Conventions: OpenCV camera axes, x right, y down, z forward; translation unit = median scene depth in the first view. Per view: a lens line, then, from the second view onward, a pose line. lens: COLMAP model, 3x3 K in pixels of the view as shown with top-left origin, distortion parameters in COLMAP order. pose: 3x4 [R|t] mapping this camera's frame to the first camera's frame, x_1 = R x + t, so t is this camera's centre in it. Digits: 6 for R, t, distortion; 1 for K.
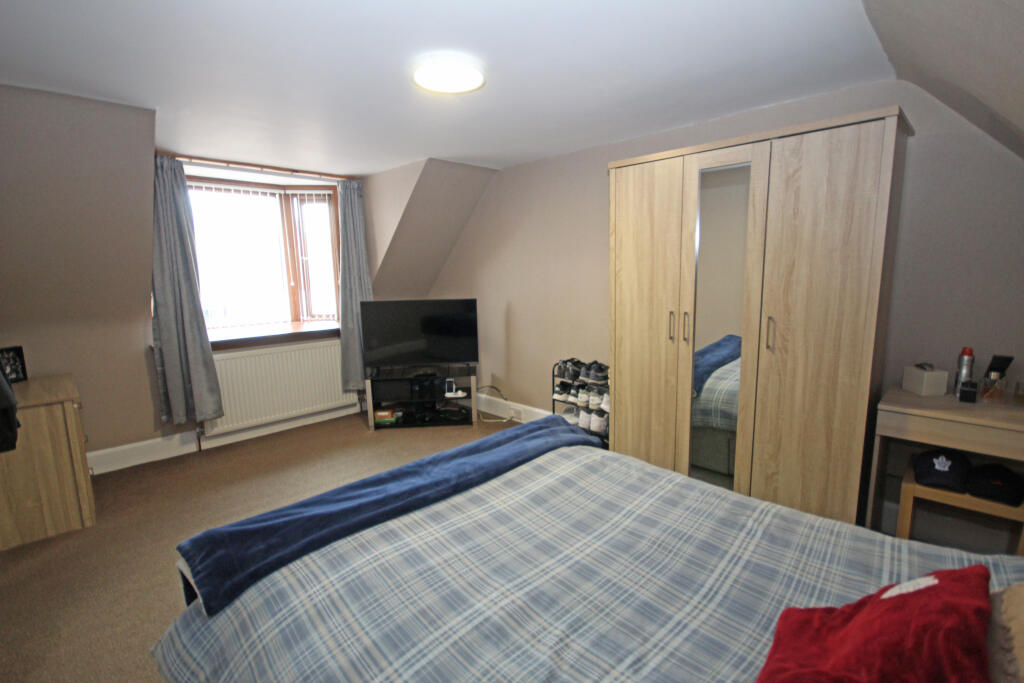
lens RADIAL K [[472.6, 0, 519.5], [0, 472.6, 344.2], [0, 0, 1]] dist [-0.000887, -0.000064]
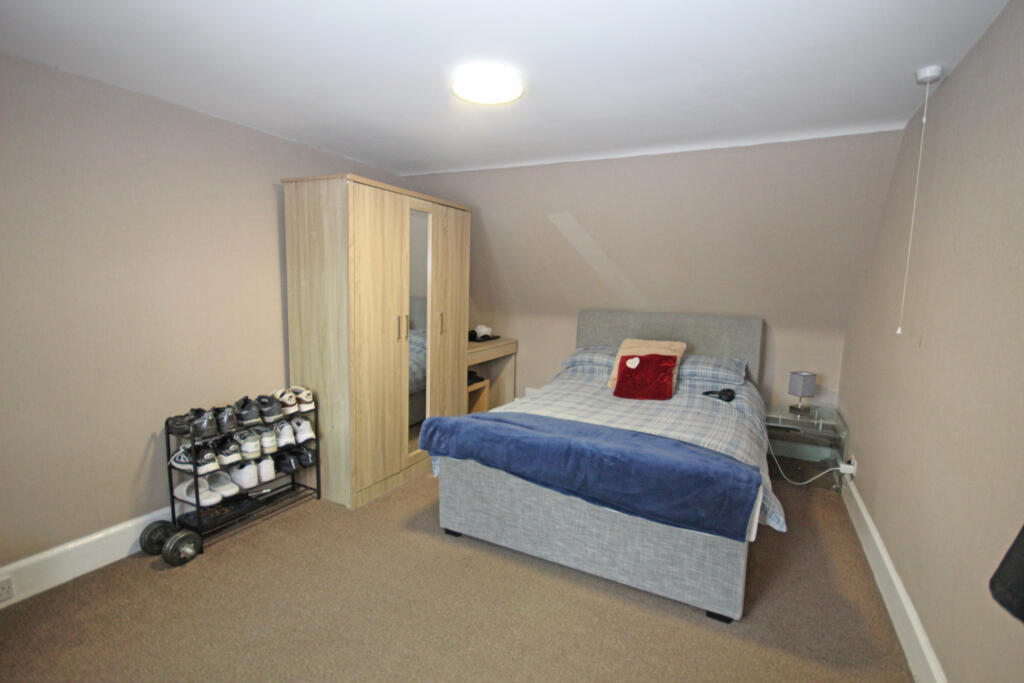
lens RADIAL K [[472.6, 0, 519.5], [0, 472.6, 344.2], [0, 0, 1]] dist [-0.000887, -0.000064]
pose [[-0.301643, -0.118257, 0.946058, -0.902813], [0.136523, 0.976695, 0.165616, -0.149676], [-0.943596, 0.179116, -0.278468, 1.003657]]
